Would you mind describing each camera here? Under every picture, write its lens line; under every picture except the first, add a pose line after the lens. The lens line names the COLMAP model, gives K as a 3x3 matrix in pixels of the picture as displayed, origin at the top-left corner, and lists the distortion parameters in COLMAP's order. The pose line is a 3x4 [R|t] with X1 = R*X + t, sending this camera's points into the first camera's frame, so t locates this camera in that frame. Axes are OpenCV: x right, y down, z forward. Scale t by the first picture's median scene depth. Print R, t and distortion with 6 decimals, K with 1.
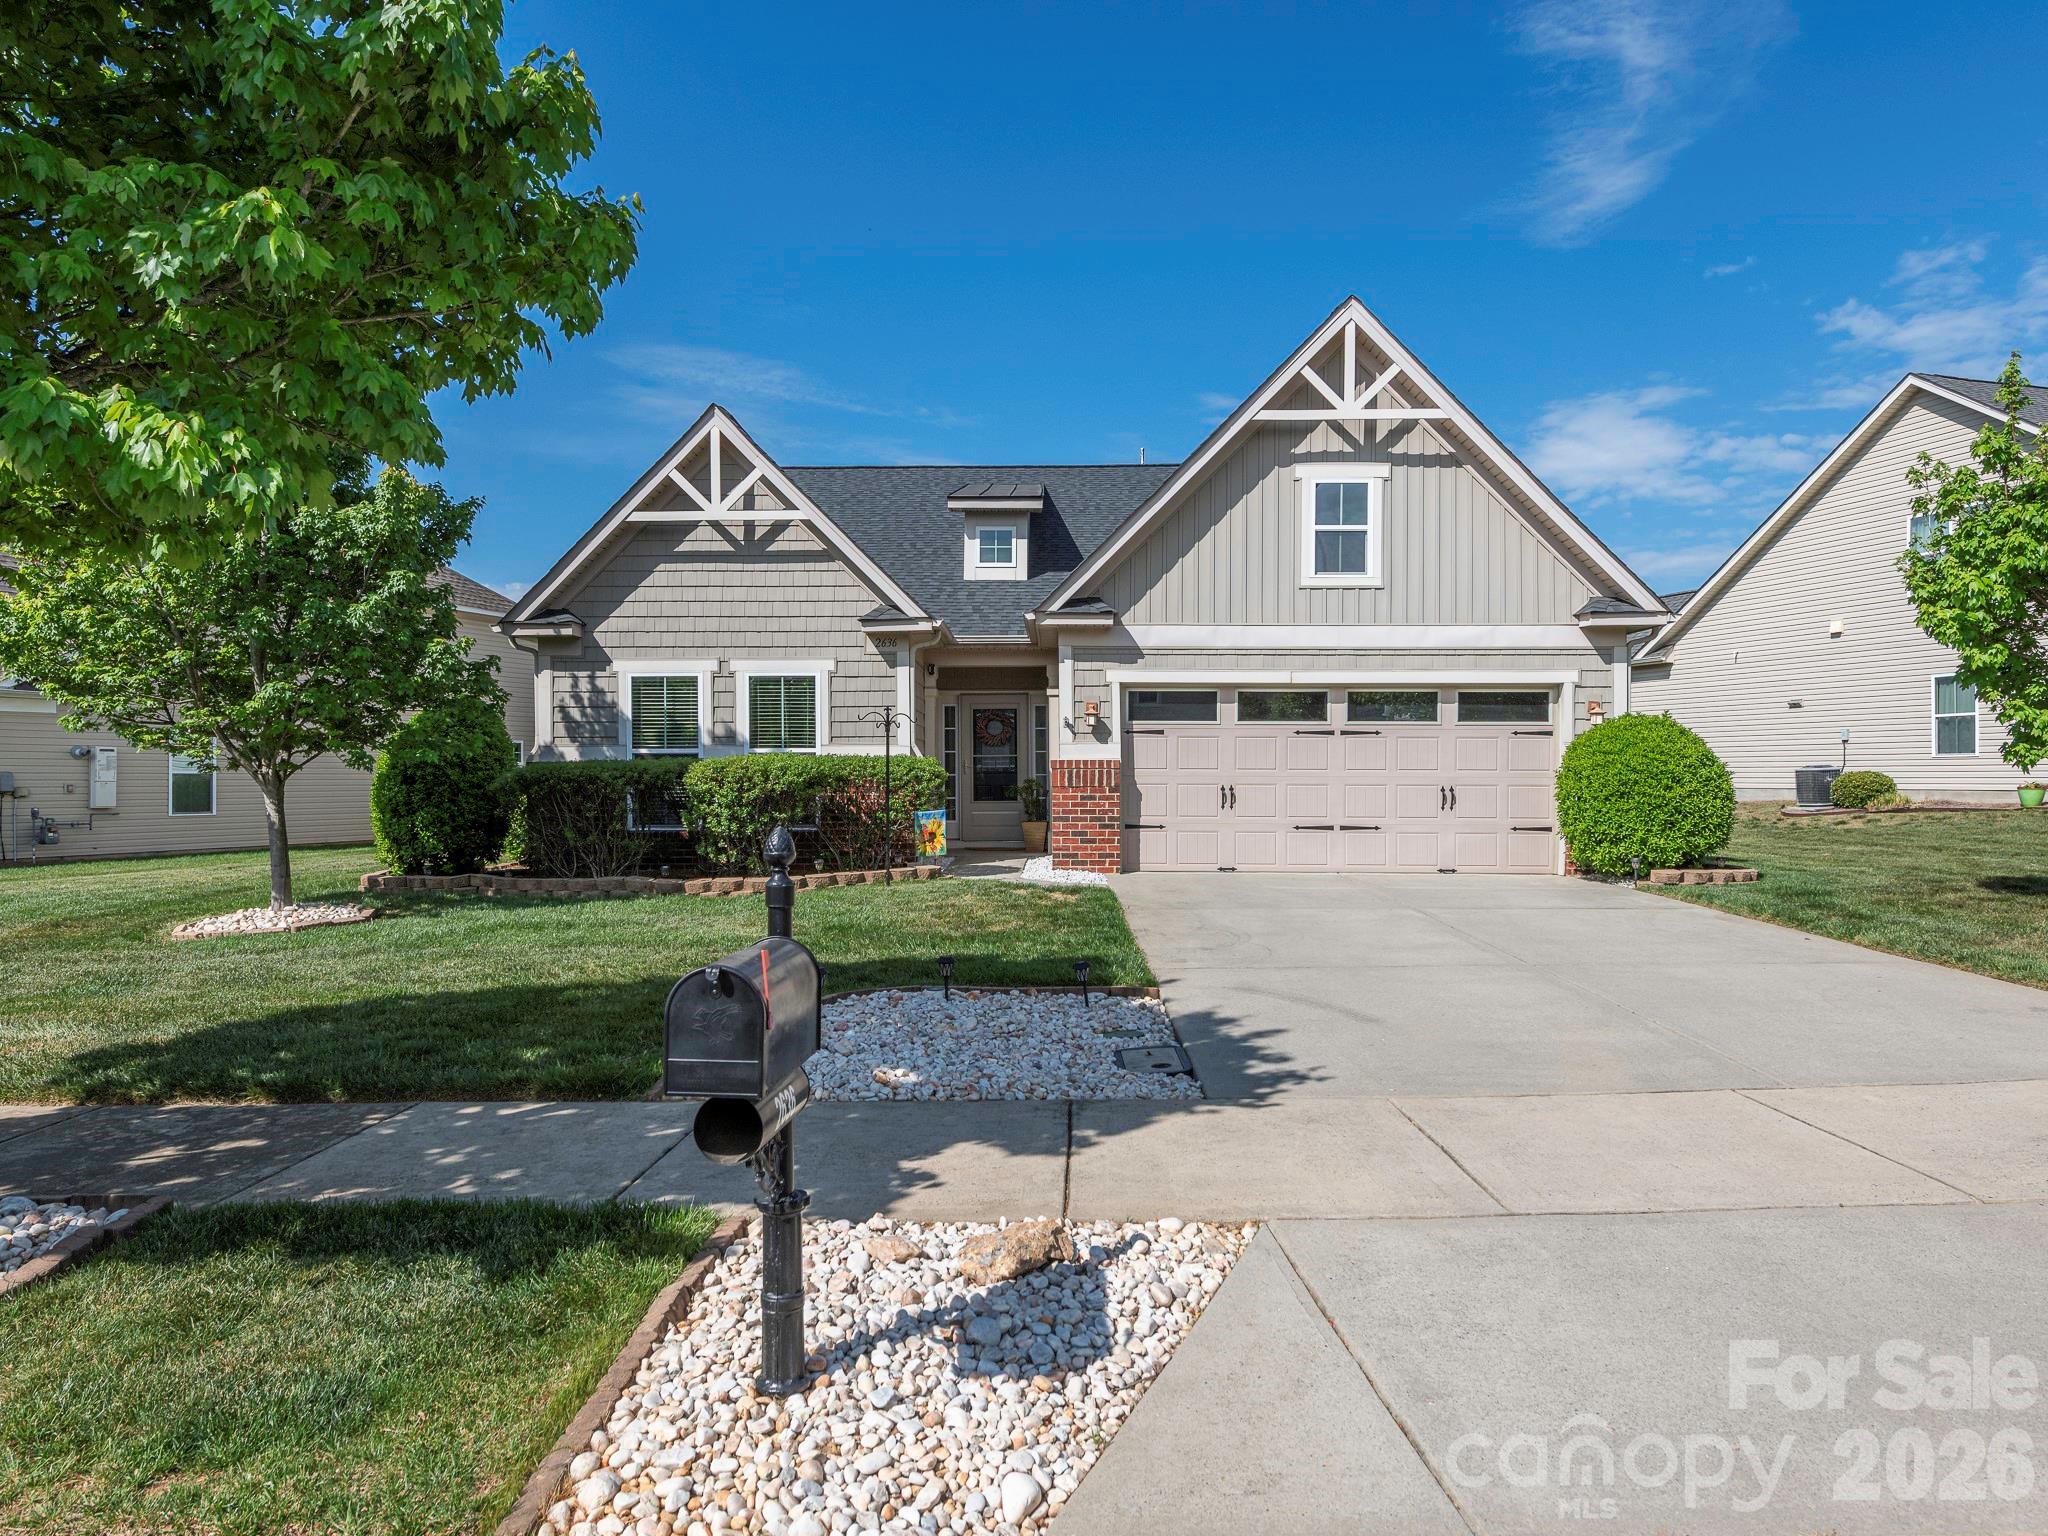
lens RADIAL K [[1217.6, 0, 1021.3], [0, 1217.6, 778.3], [0, 0, 1]] dist [0.005466, -0.000912]
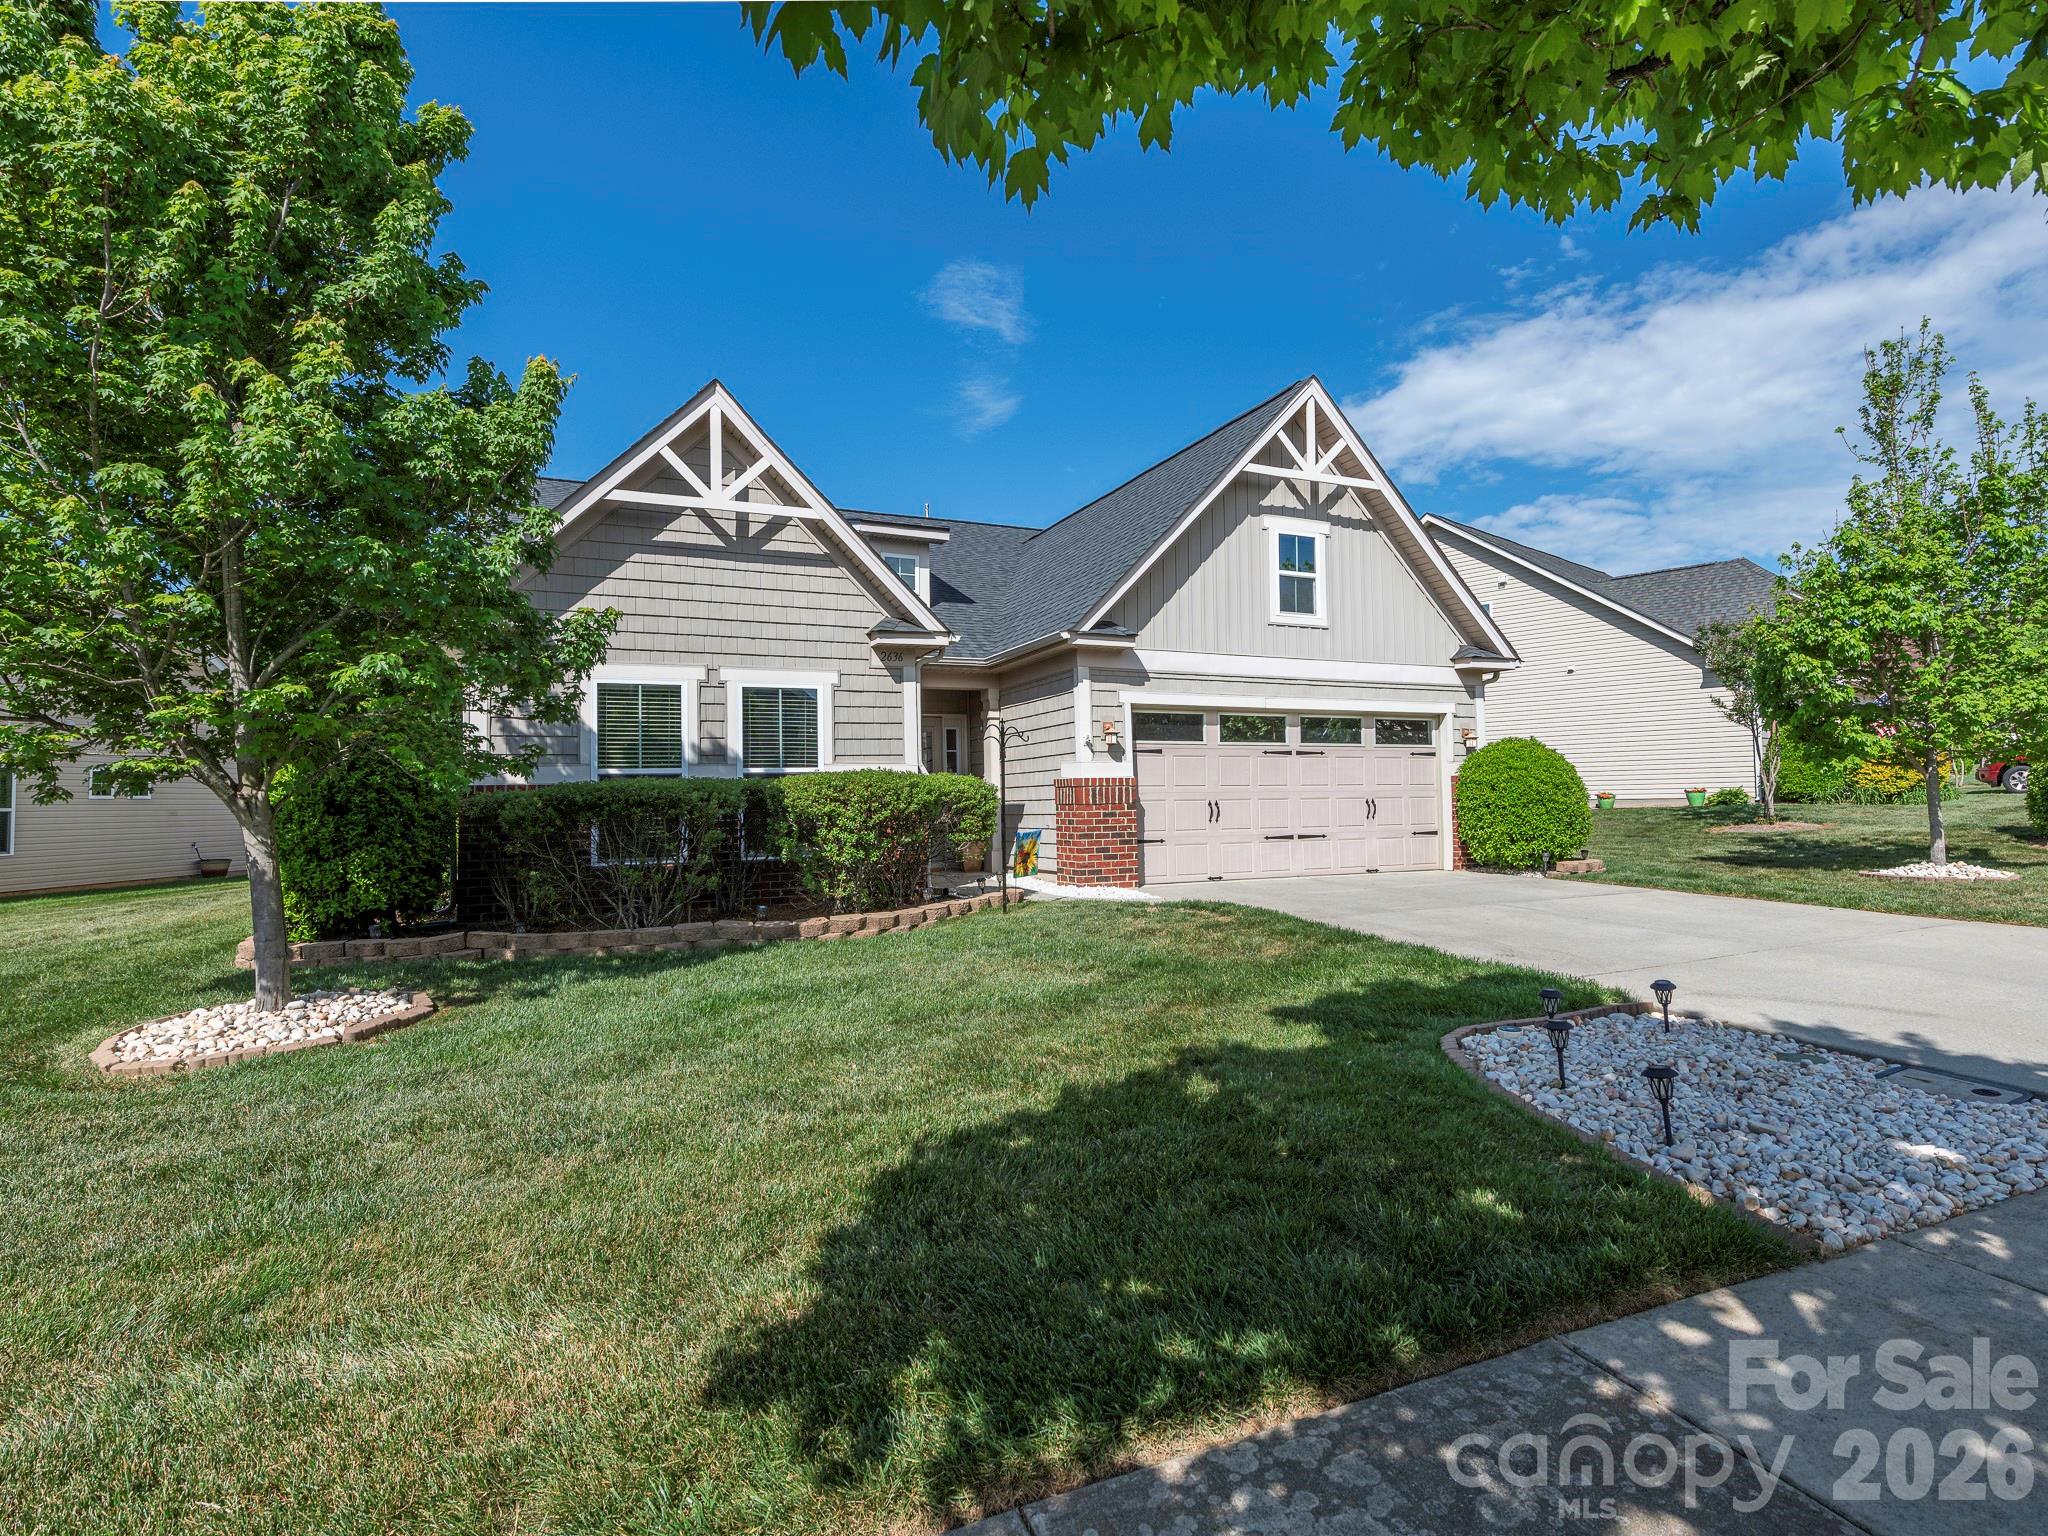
lens RADIAL K [[1002.2, 0, 1027.4], [0, 1002.2, 757.0], [0, 0, 1]] dist [0.006513, 0.001249]
pose [[0.904721, 0.003616, 0.425989, -0.363776], [0.016808, 0.998882, -0.044175, 0.003699], [-0.425672, 0.047126, 0.903649, 0.261097]]
